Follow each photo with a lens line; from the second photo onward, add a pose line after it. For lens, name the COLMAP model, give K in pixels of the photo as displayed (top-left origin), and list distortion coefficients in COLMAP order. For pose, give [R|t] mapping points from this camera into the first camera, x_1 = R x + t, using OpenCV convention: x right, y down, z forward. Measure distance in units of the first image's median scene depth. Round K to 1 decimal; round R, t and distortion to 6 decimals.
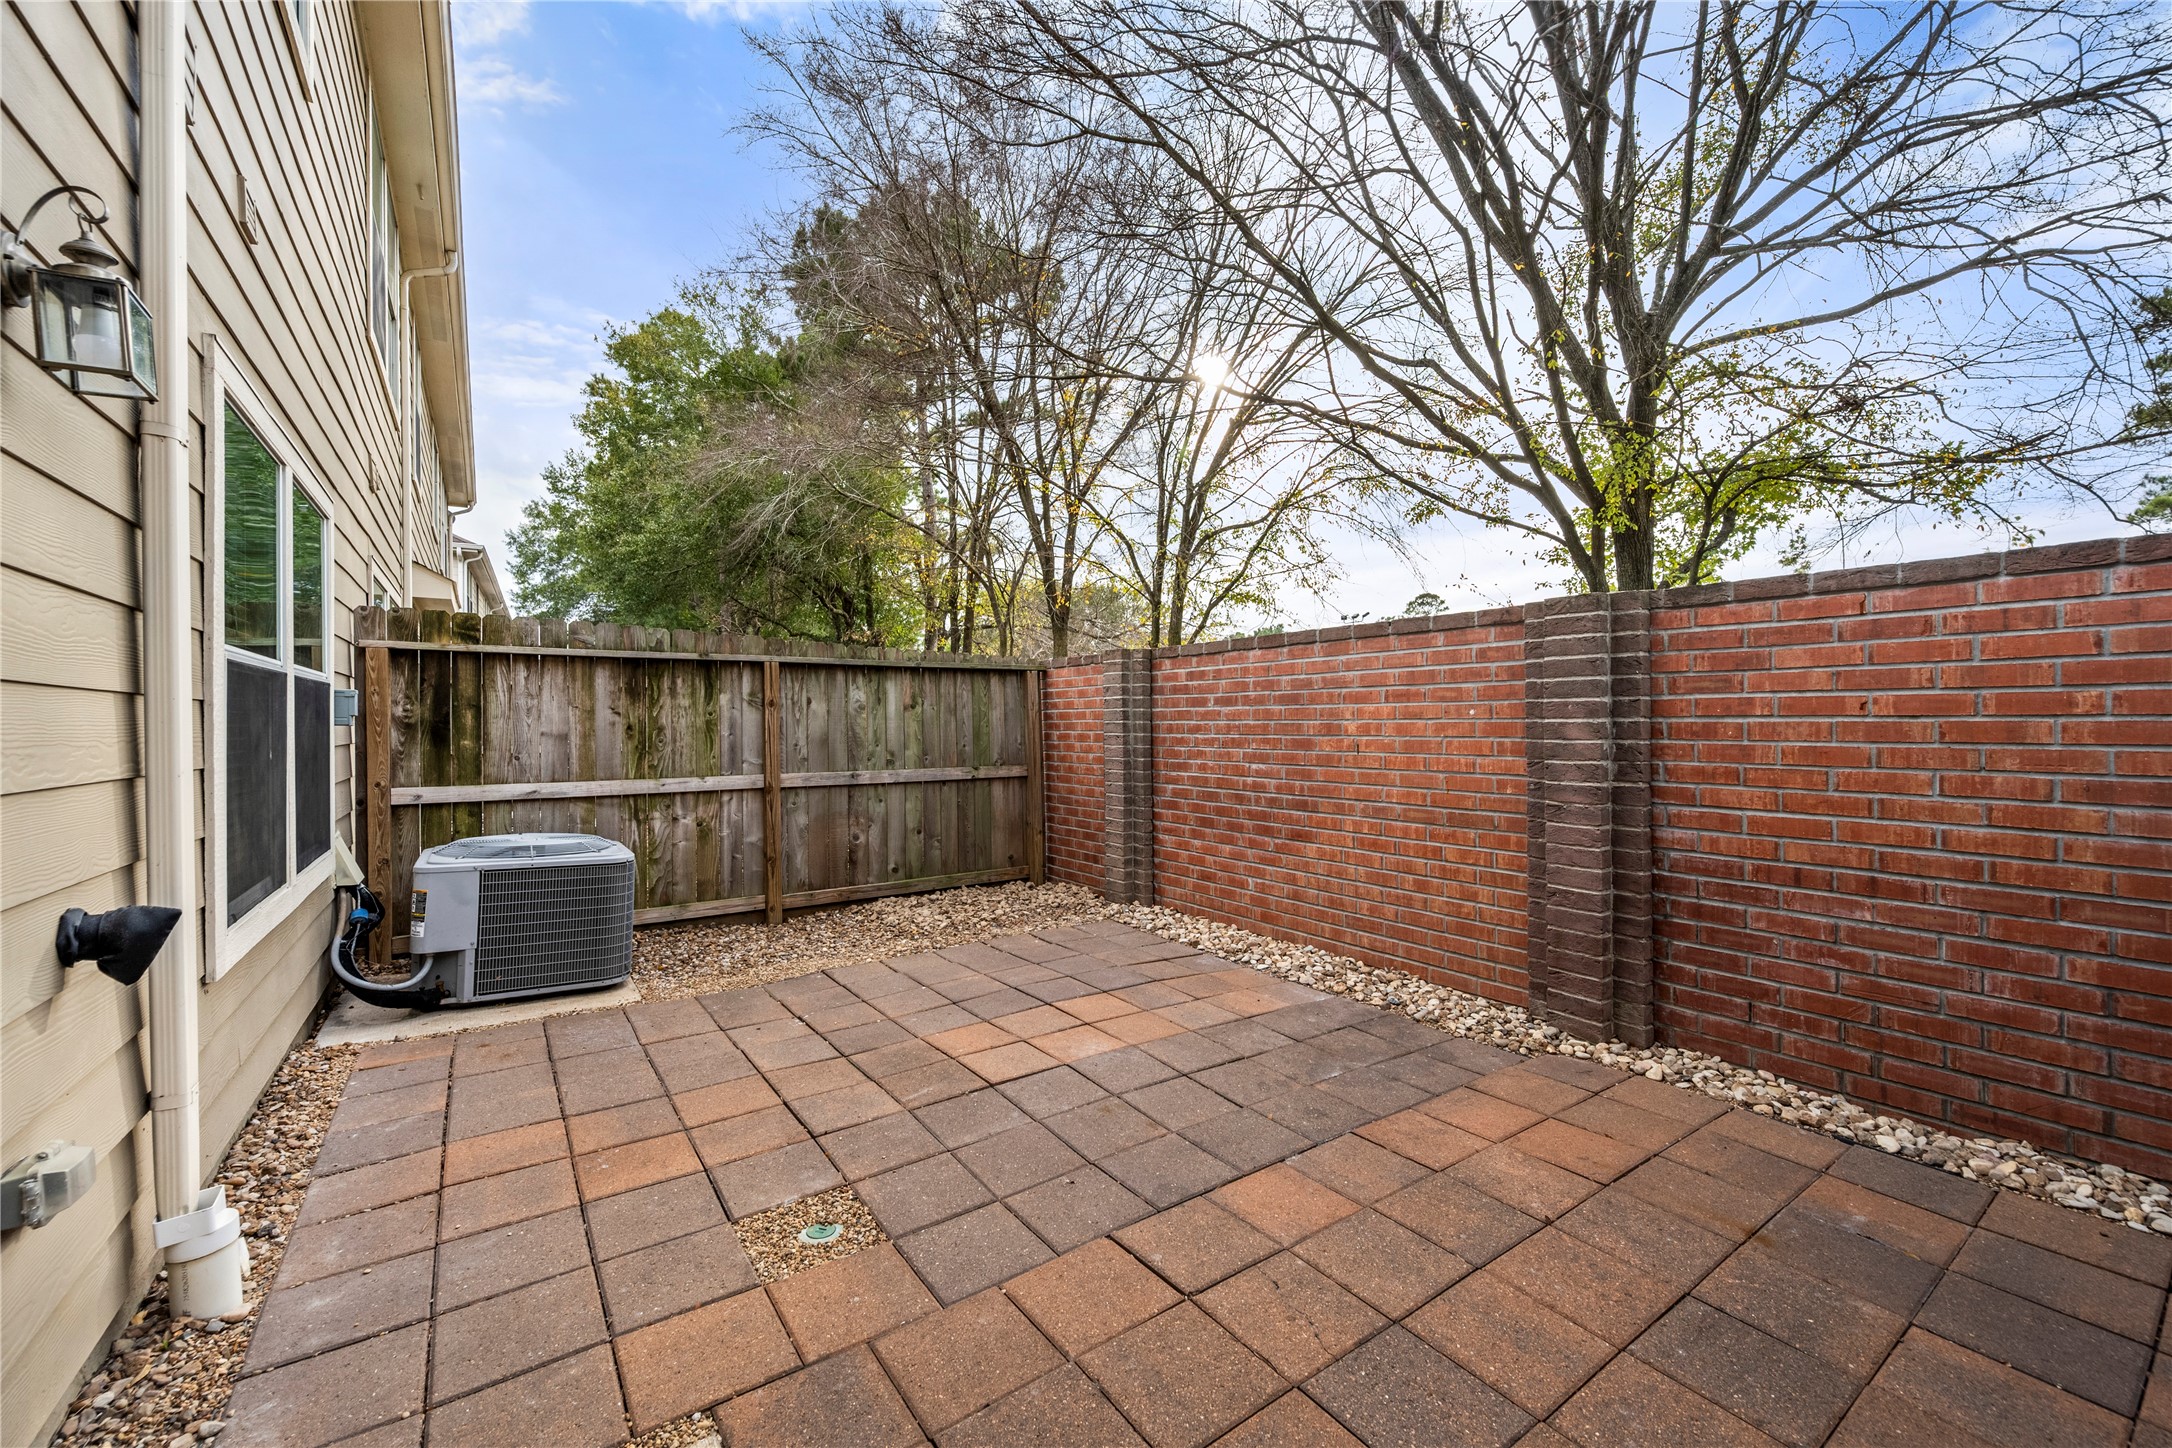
lens RADIAL K [[870.0, 0, 979.1], [0, 870.0, 713.1], [0, 0, 1]] dist [-0.001381, 0.000410]
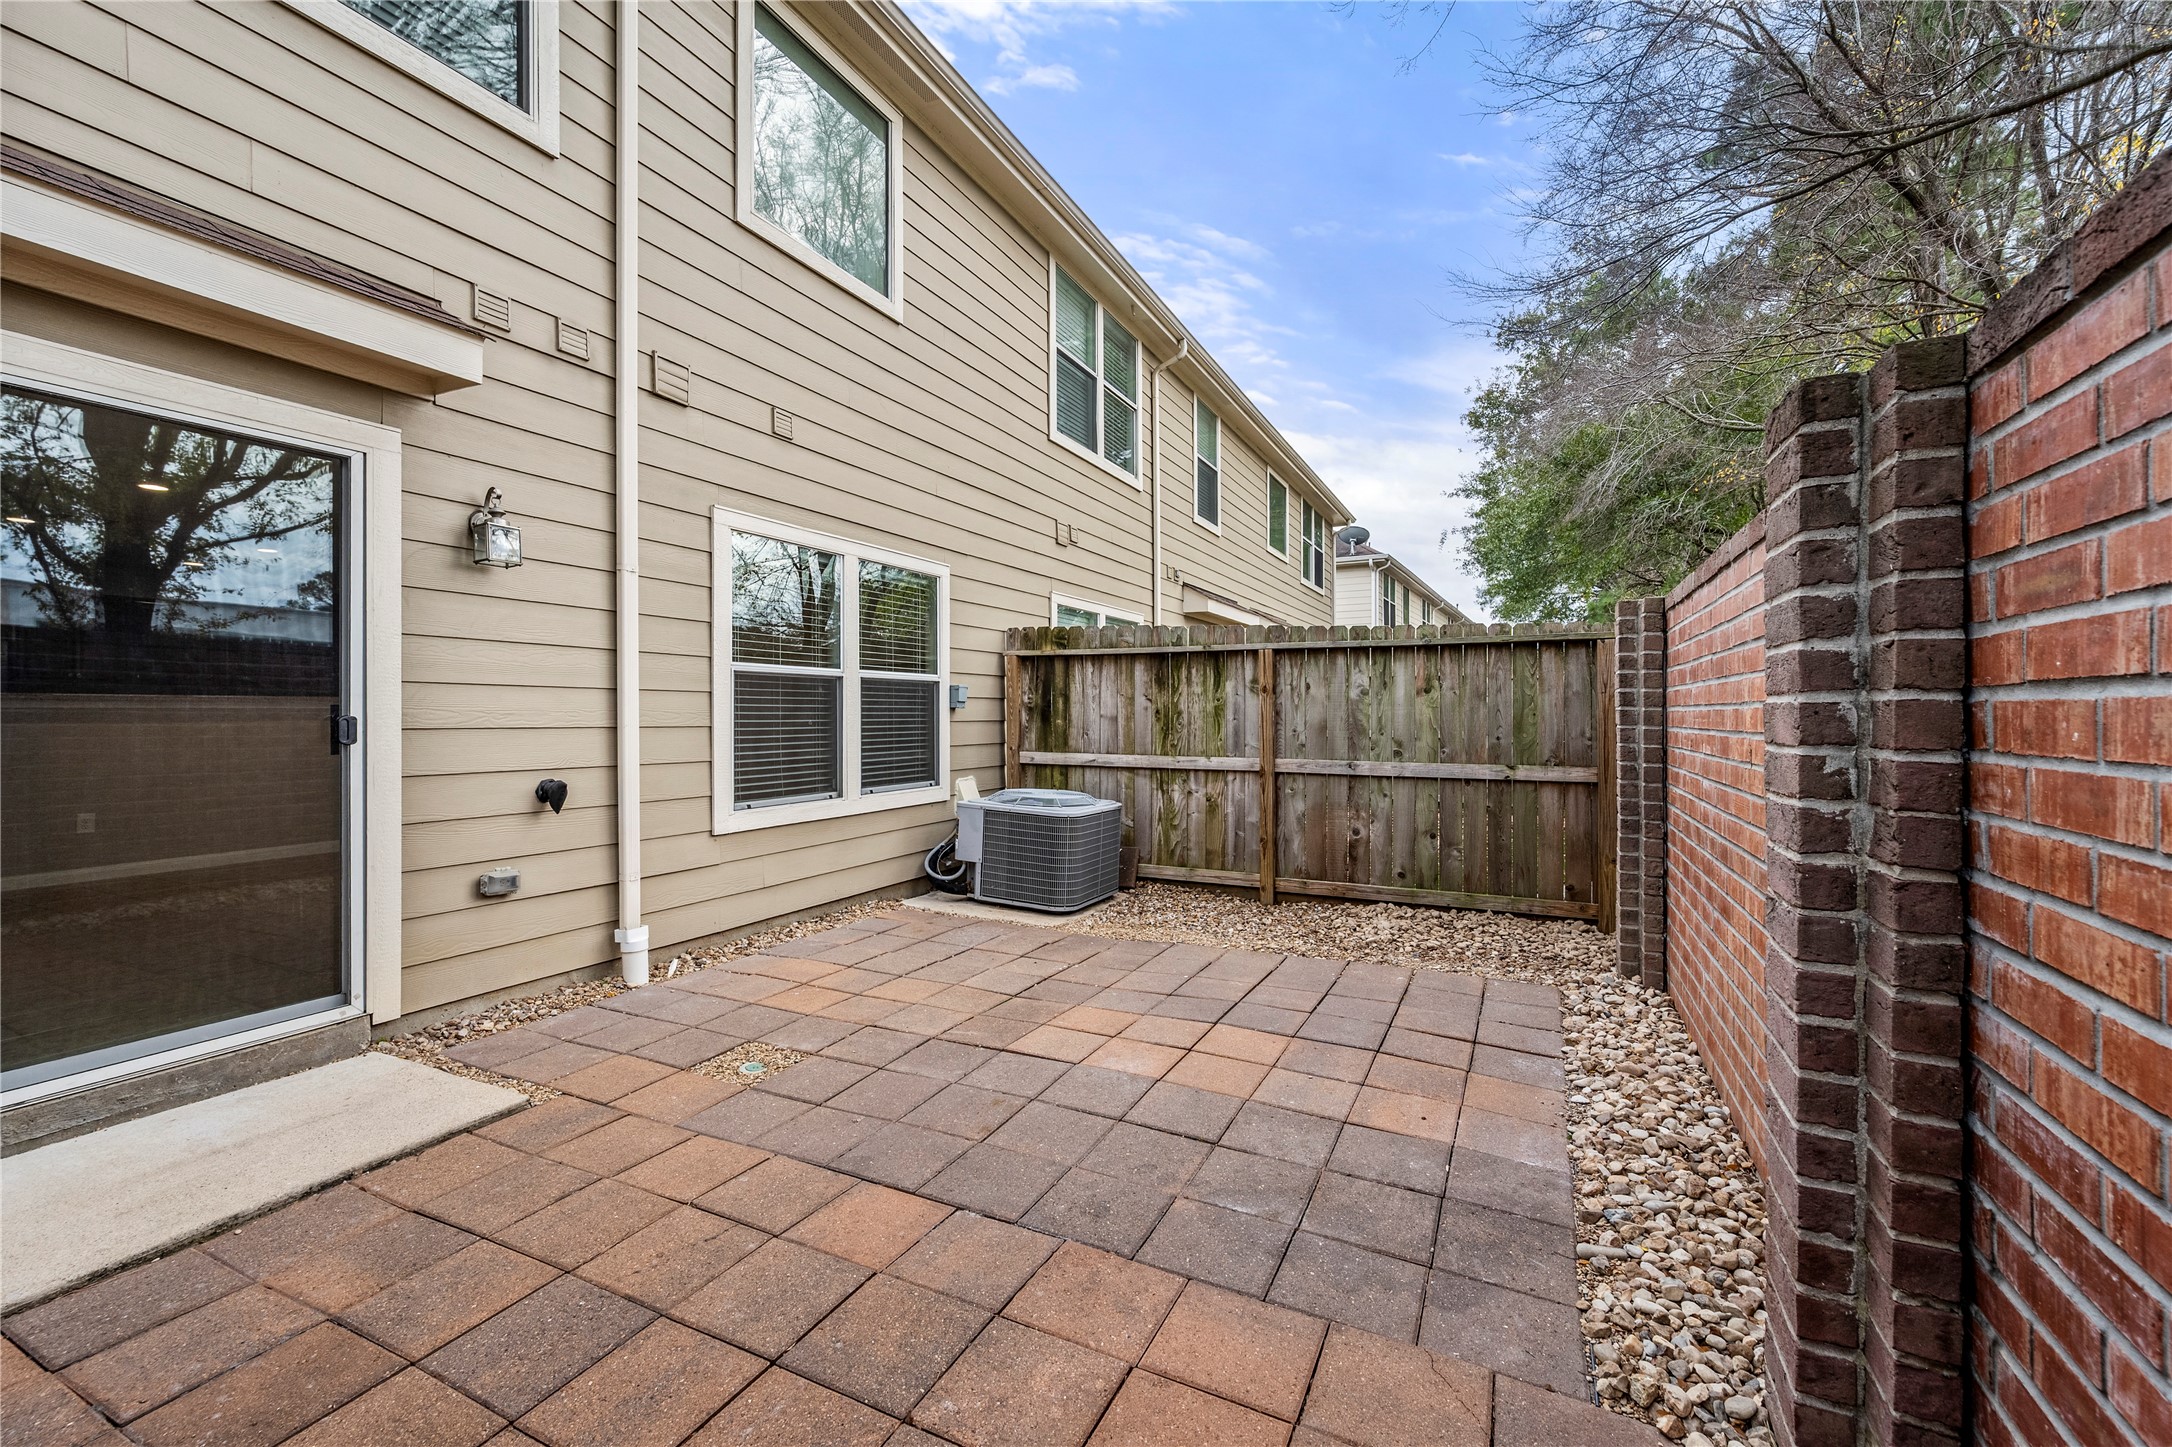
lens RADIAL K [[870.0, 0, 1150.3], [0, 870.0, 718.8], [0, 0, 1]] dist [-0.001381, 0.000410]
pose [[0.537159, 0.013872, -0.843367, 0.700351], [0.001289, 0.999850, 0.017267, 0.007054], [0.843480, -0.010362, 0.537060, 0.417108]]
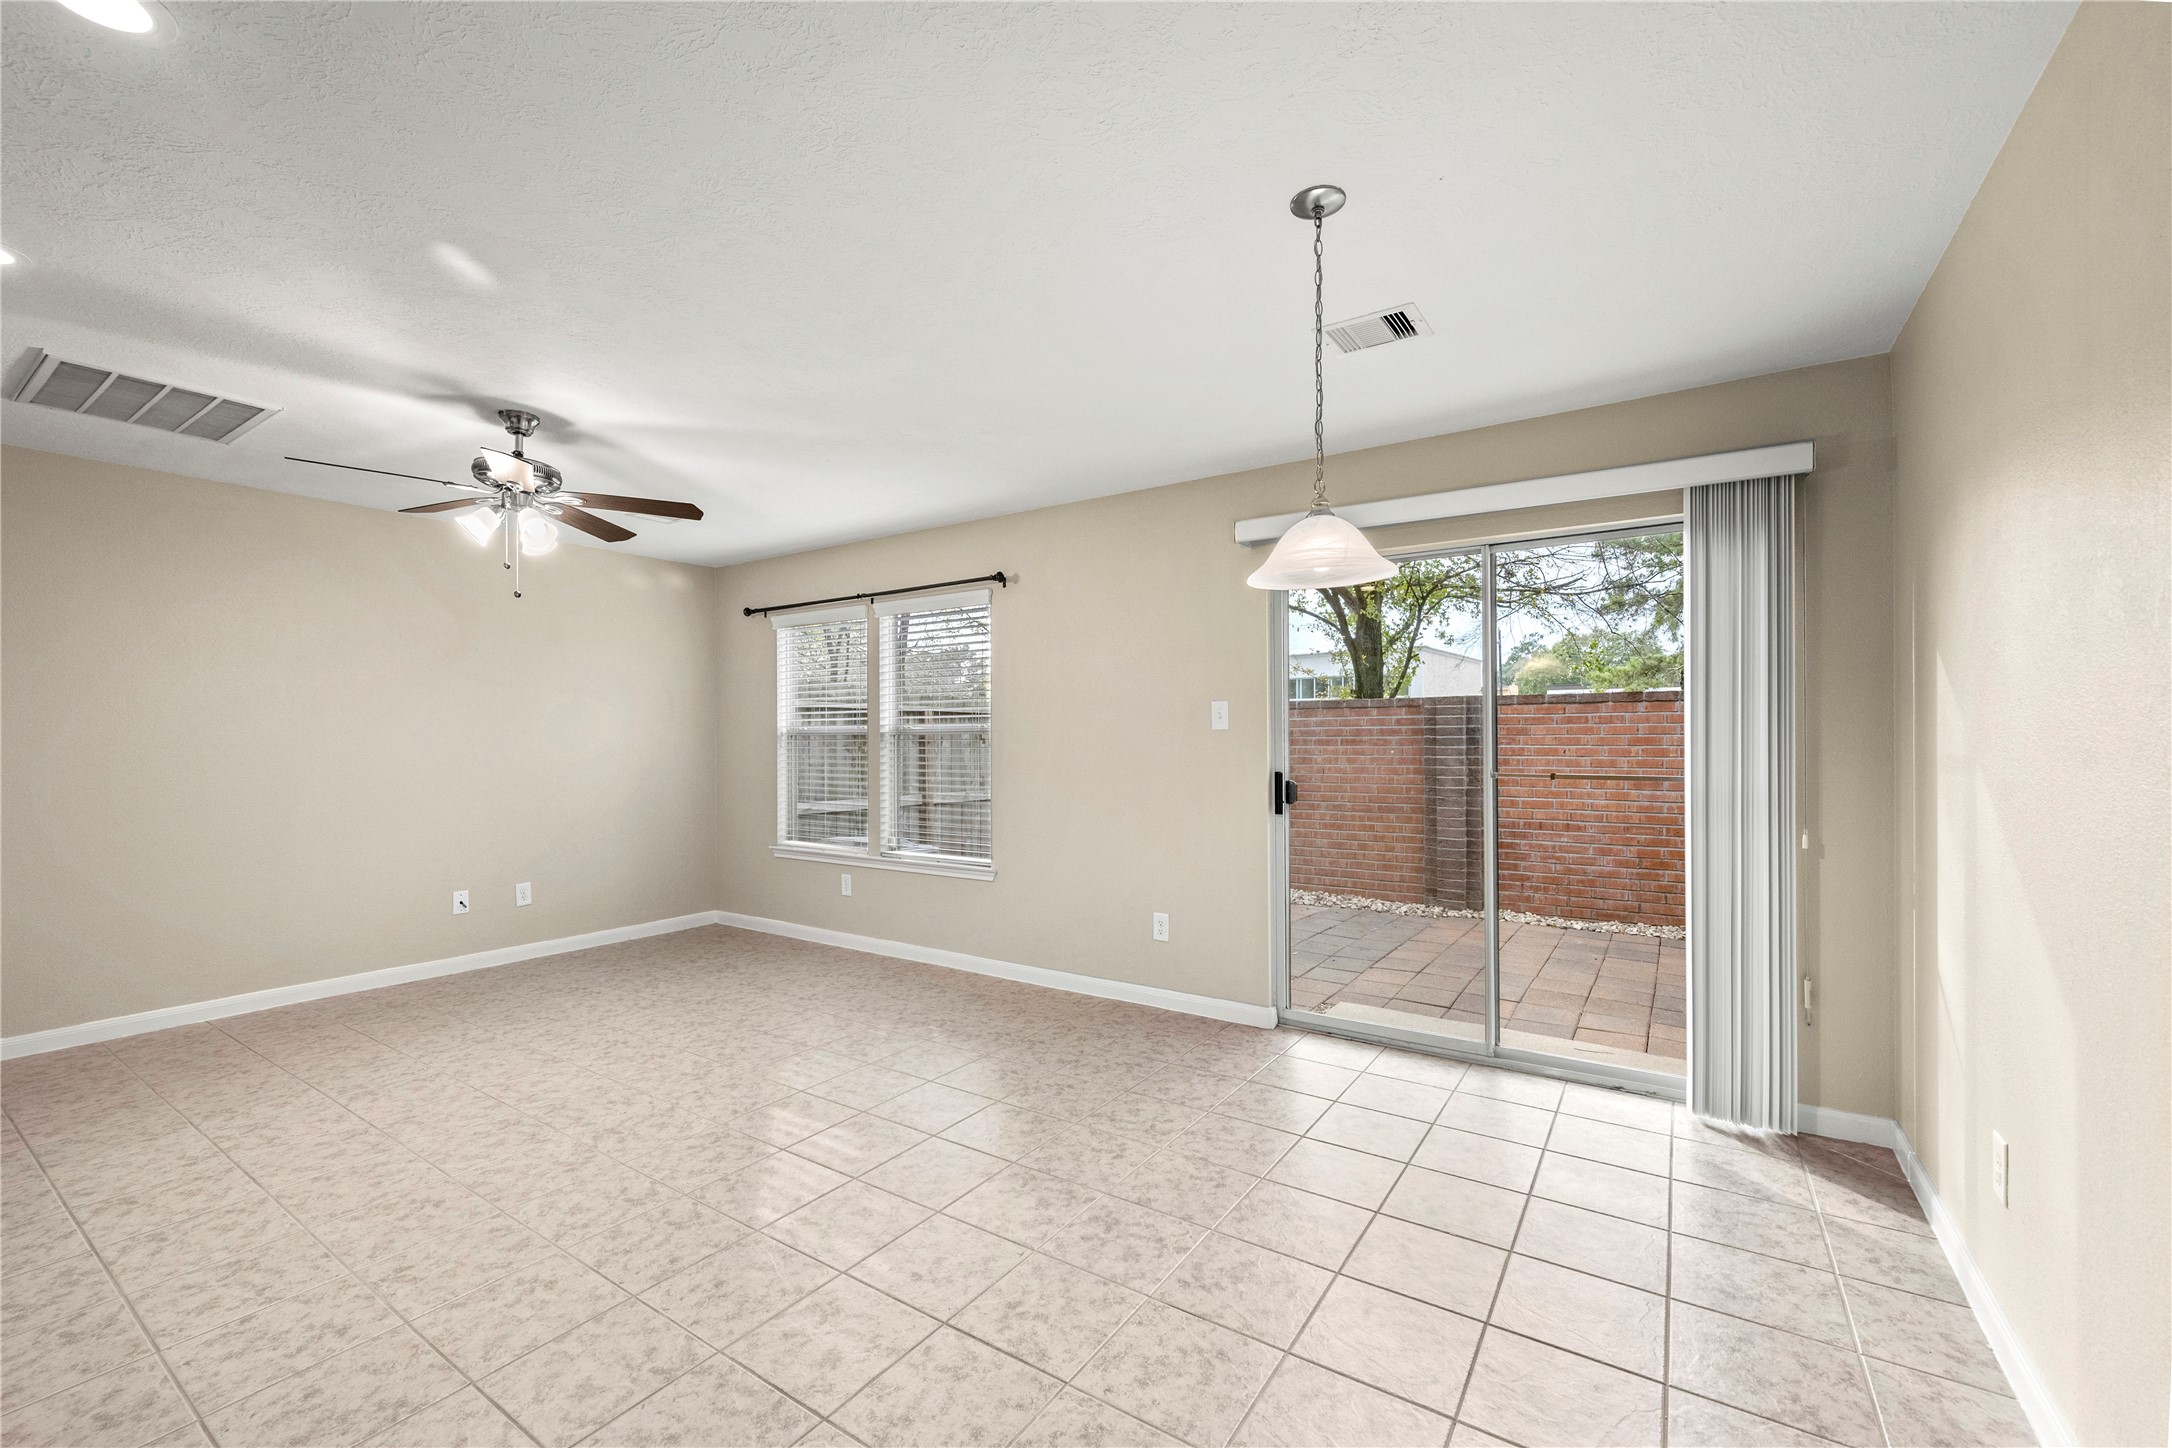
lens RADIAL K [[870.0, 0, 1073.6], [0, 870.0, 738.8], [0, 0, 1]] dist [-0.001381, 0.000410]
pose [[0.920707, 0.005282, 0.390219, -0.680880], [-0.006030, 0.999982, 0.000691, -0.022048], [-0.390208, -0.002989, 0.920722, -0.395762]]
